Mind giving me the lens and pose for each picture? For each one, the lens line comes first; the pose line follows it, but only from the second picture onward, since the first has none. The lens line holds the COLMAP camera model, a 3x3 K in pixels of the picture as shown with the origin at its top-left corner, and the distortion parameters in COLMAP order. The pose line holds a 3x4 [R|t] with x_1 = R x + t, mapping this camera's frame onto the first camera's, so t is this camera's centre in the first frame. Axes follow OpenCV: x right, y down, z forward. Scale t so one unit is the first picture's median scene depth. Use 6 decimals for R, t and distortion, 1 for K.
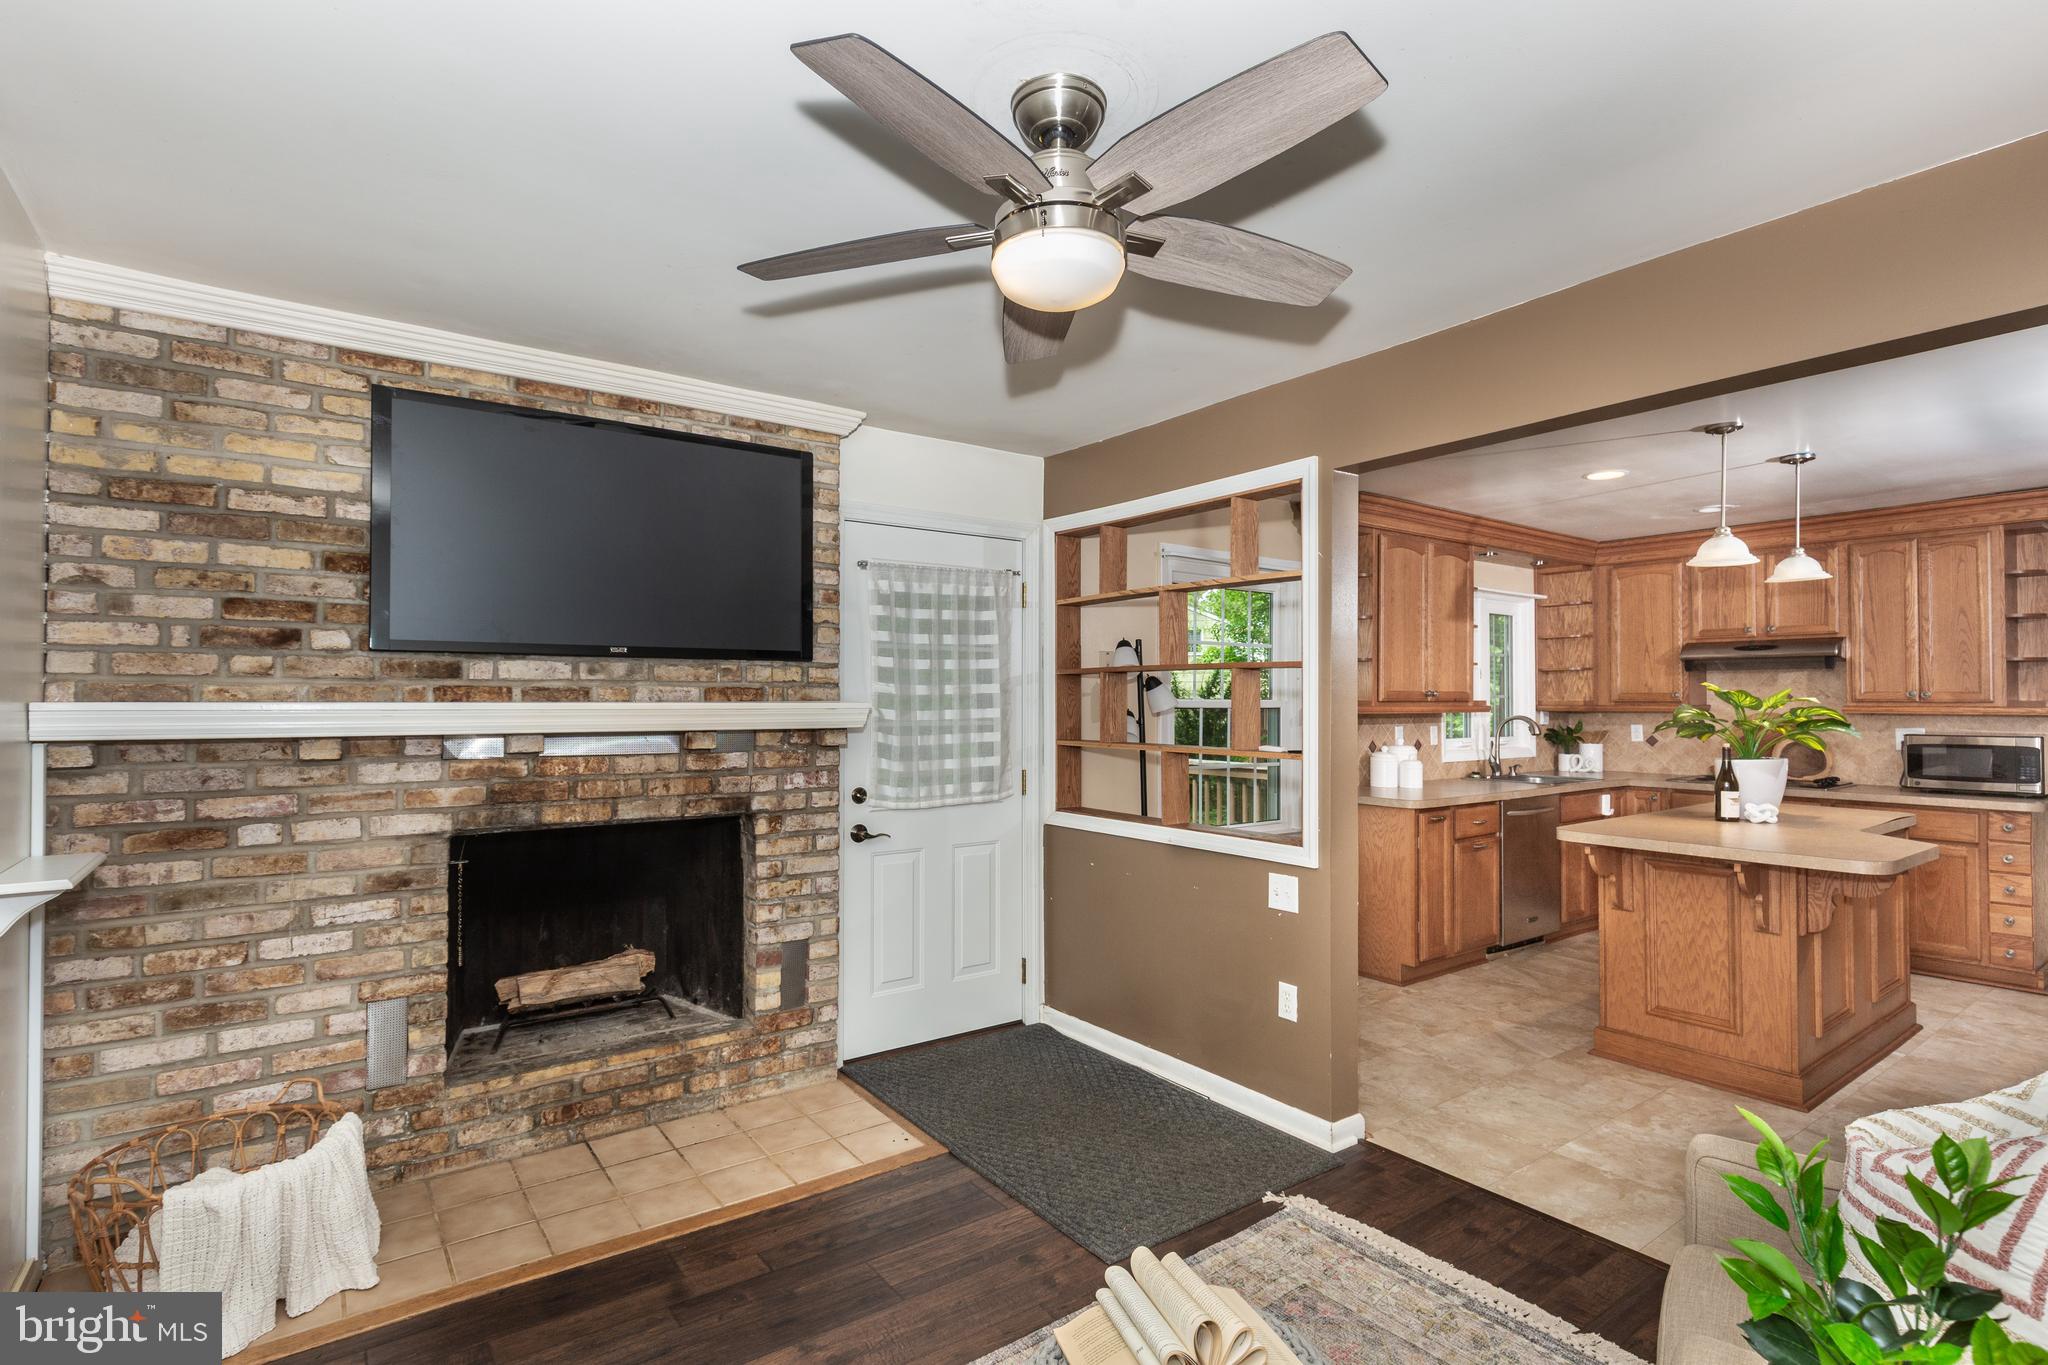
lens RADIAL K [[1000.5, 0, 1008.0], [0, 1000.5, 683.2], [0, 0, 1]] dist [-0.000801, -0.000001]
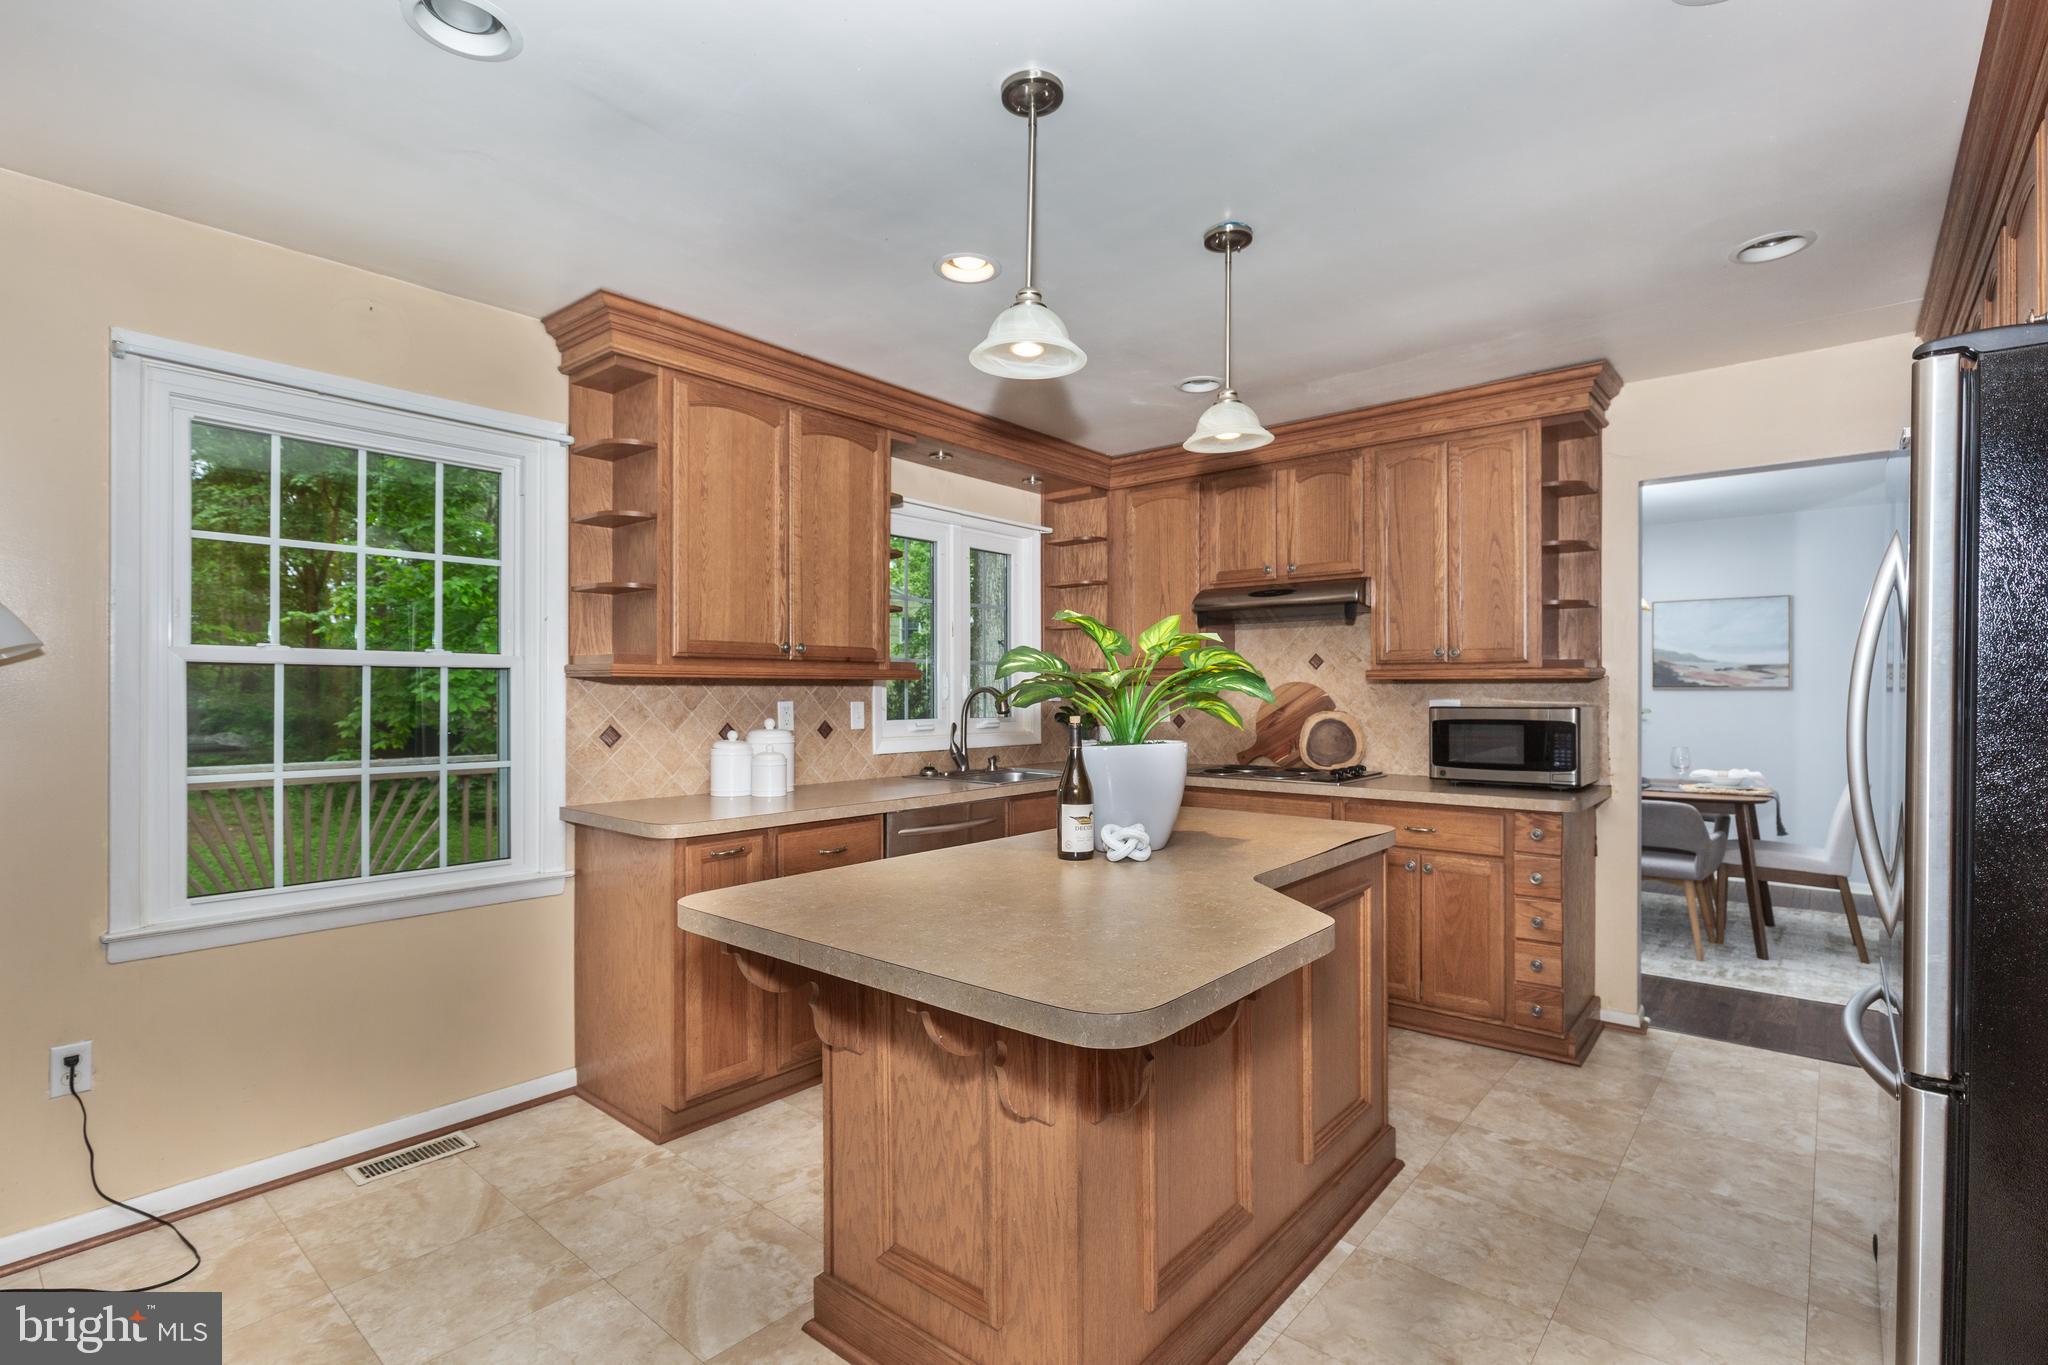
lens RADIAL K [[936.1, 0, 1052.3], [0, 936.1, 693.2], [0, 0, 1]] dist [0.002571, -0.000014]
pose [[0.969095, -0.001088, 0.246686, 0.450520], [-0.002520, 0.999894, 0.014309, 0.031483], [-0.246676, -0.014488, 0.968990, 0.394754]]
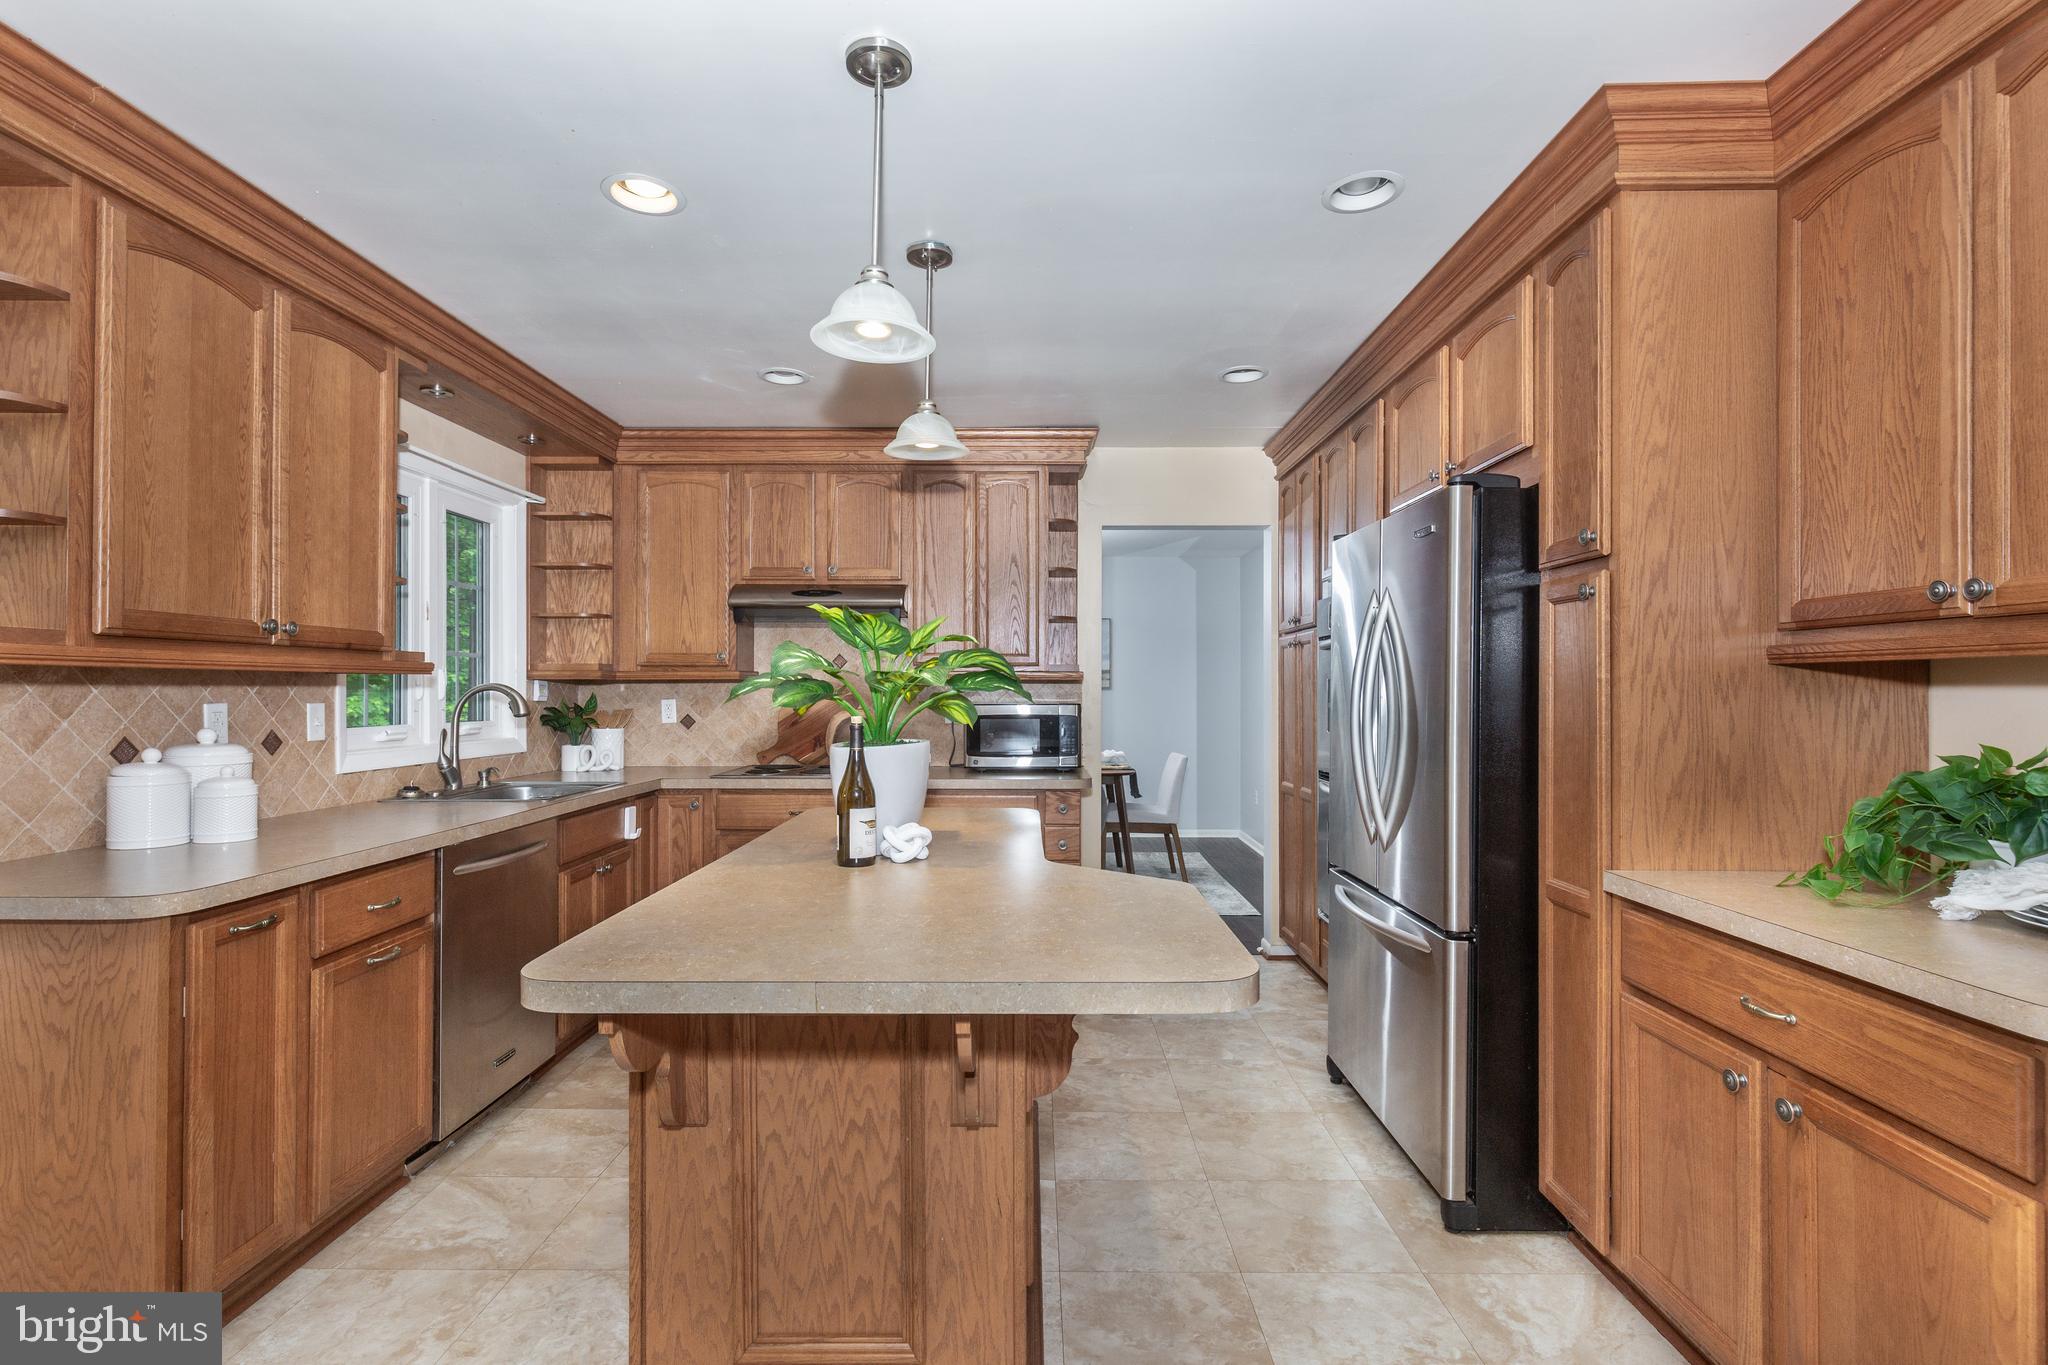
lens RADIAL K [[936.1, 0, 1004.5], [0, 936.1, 688.6], [0, 0, 1]] dist [0.002571, -0.000014]
pose [[0.596782, 0.002342, 0.802400, 0.288971], [-0.012174, 0.999907, 0.006137, 0.032508], [-0.802311, -0.013431, 0.596755, 0.502312]]
